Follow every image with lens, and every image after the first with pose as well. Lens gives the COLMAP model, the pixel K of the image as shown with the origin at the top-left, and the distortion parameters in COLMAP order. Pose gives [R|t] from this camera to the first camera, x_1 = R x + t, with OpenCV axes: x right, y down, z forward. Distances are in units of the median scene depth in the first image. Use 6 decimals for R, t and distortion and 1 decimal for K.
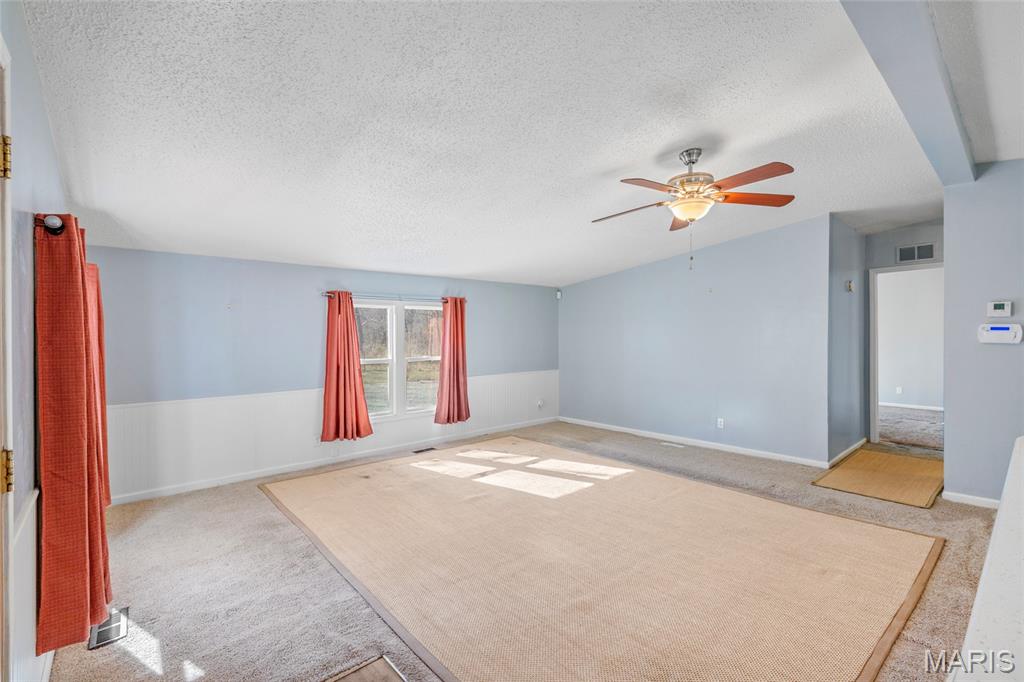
lens RADIAL K [[451.9, 0, 508.3], [0, 451.9, 338.3], [0, 0, 1]] dist [0.000652, -0.001387]
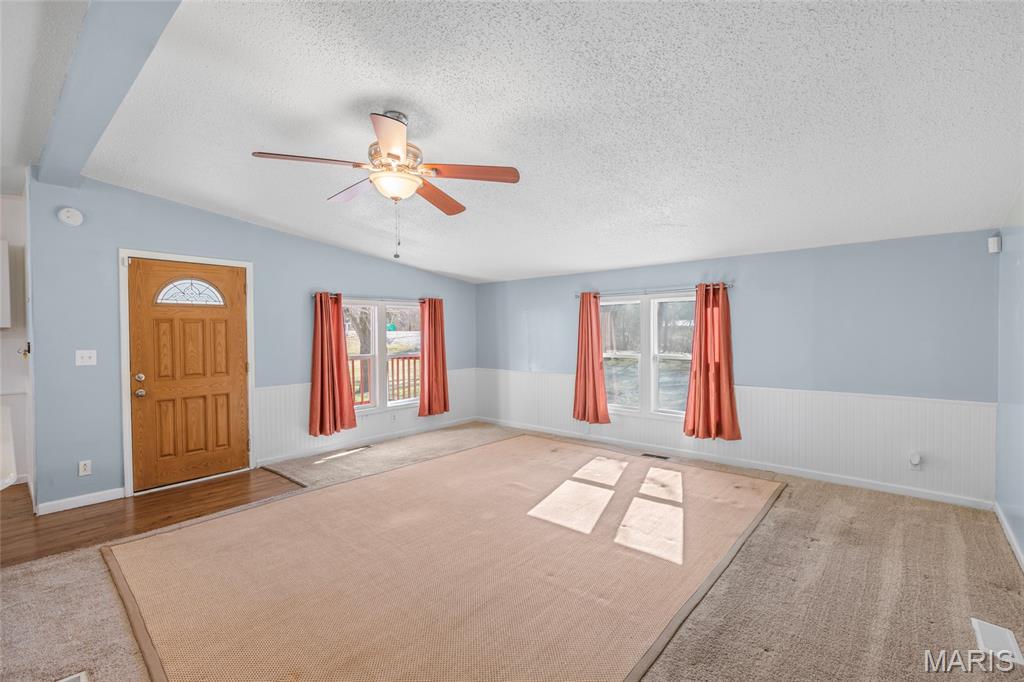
lens RADIAL K [[451.9, 0, 514.3], [0, 451.9, 339.7], [0, 0, 1]] dist [0.000652, -0.001387]
pose [[0.143328, 0.024290, -0.989377, 0.781196], [0.001227, 0.999694, 0.024721, -0.013459], [0.989674, -0.004757, 0.143255, 0.676901]]
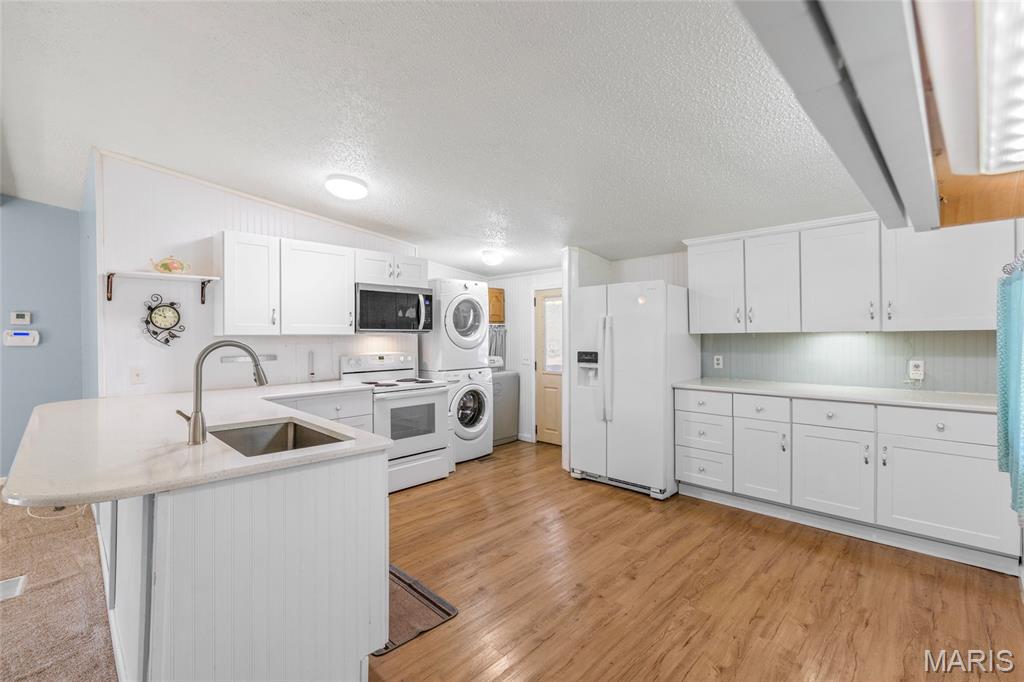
lens RADIAL K [[451.9, 0, 509.1], [0, 451.9, 338.7], [0, 0, 1]] dist [0.000652, -0.001387]
pose [[-0.080633, -0.002747, 0.996740, -0.181455], [0.016060, 0.999863, 0.004055, 0.005477], [-0.996614, 0.016334, -0.080578, -0.167211]]
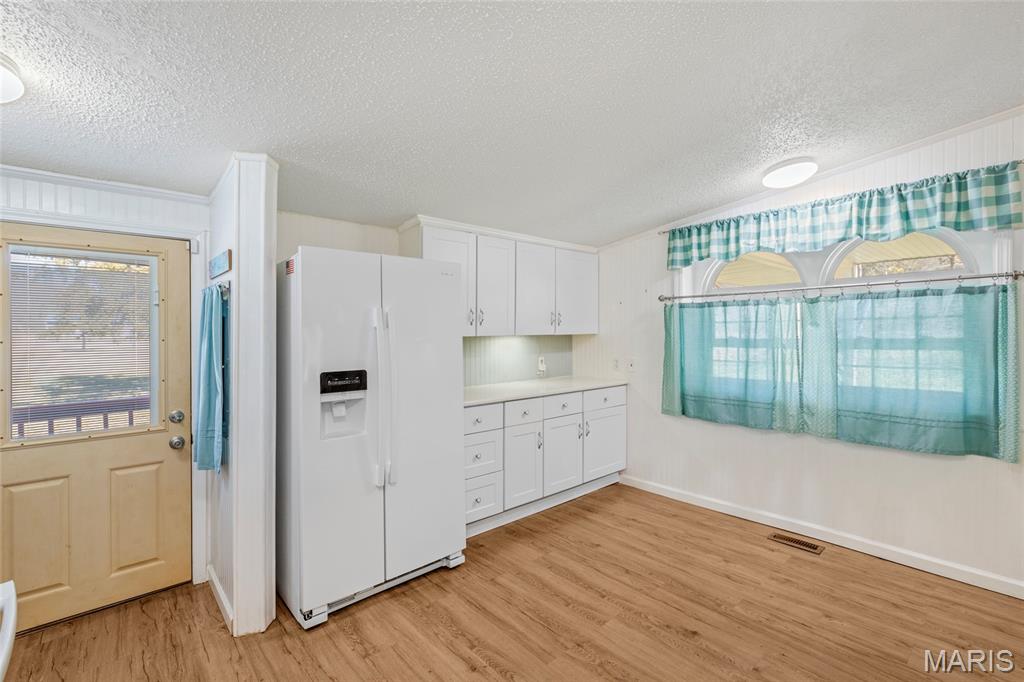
lens RADIAL K [[451.9, 0, 508.9], [0, 451.9, 335.4], [0, 0, 1]] dist [0.000652, -0.001387]
pose [[-0.999878, 0.015567, -0.001221, 0.508836], [0.015554, 0.999825, 0.010360, -0.002878], [0.001382, 0.010340, -0.999946, 0.081677]]
